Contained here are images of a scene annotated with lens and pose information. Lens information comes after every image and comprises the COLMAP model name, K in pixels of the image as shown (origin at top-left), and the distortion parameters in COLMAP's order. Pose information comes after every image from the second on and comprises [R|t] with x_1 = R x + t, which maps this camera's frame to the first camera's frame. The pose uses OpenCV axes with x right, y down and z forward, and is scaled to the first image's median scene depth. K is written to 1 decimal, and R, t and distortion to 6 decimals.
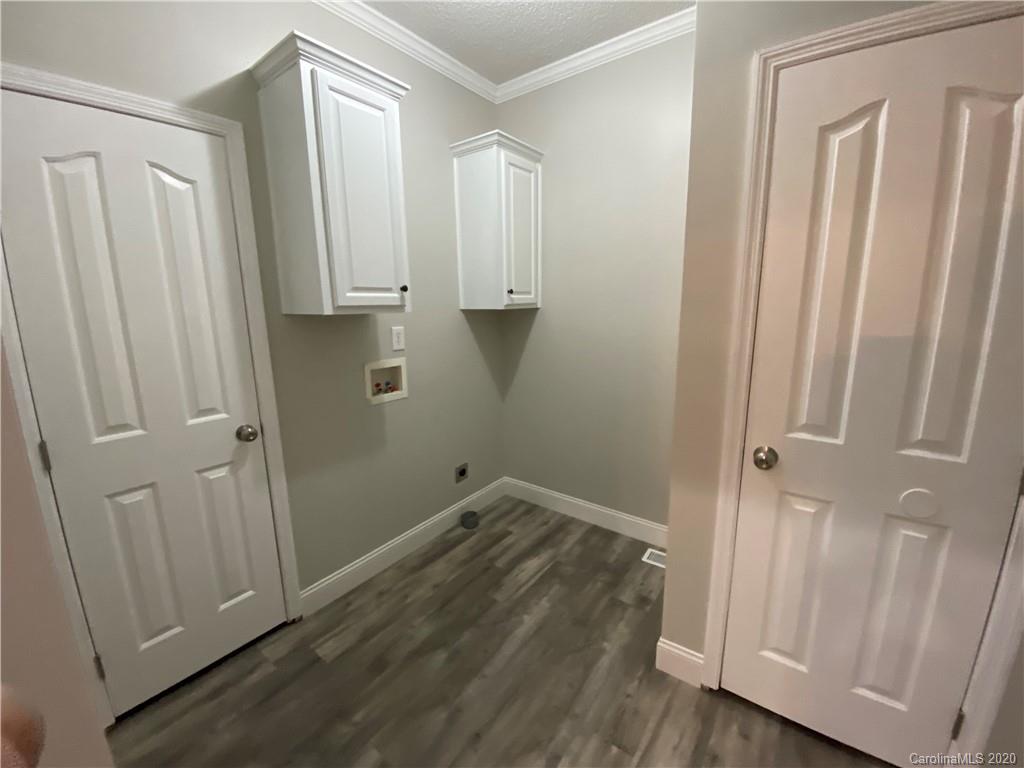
lens RADIAL K [[413.8, 0, 510.9], [0, 413.8, 378.2], [0, 0, 1]] dist [0.024644, -0.022719]
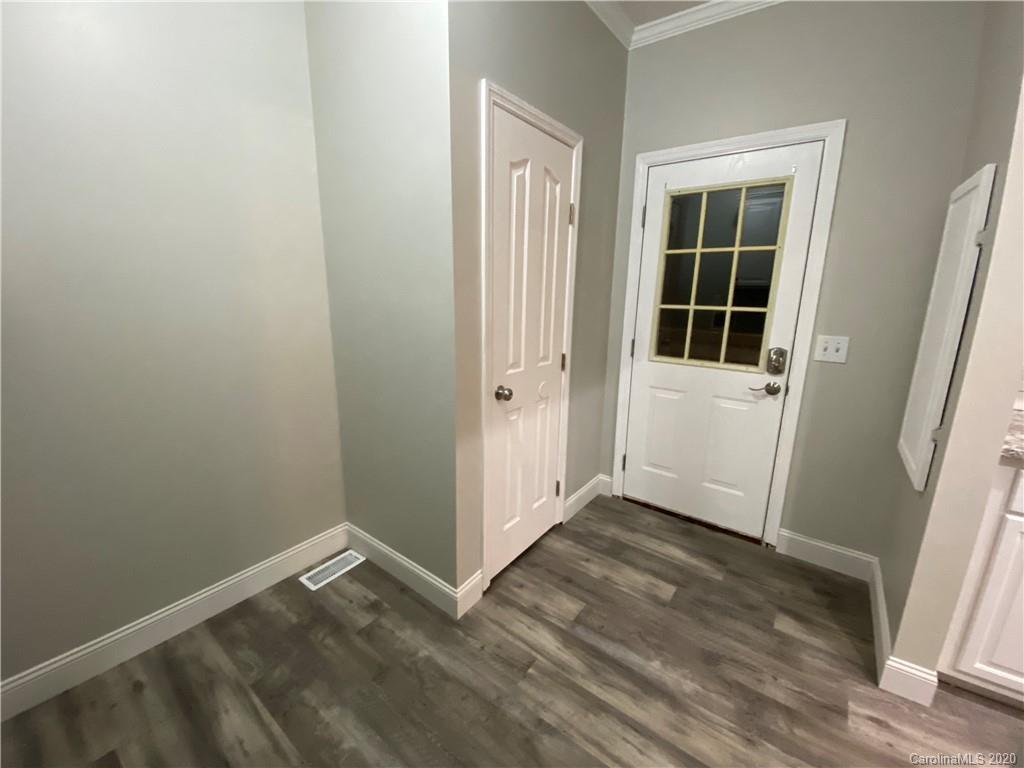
lens RADIAL K [[413.8, 0, 510.9], [0, 413.8, 378.2], [0, 0, 1]] dist [0.024644, -0.022719]
pose [[0.005939, -0.199010, 0.979979, -0.598666], [0.170138, 0.965909, 0.195122, -0.100065], [-0.985402, 0.165573, 0.039596, 0.731612]]
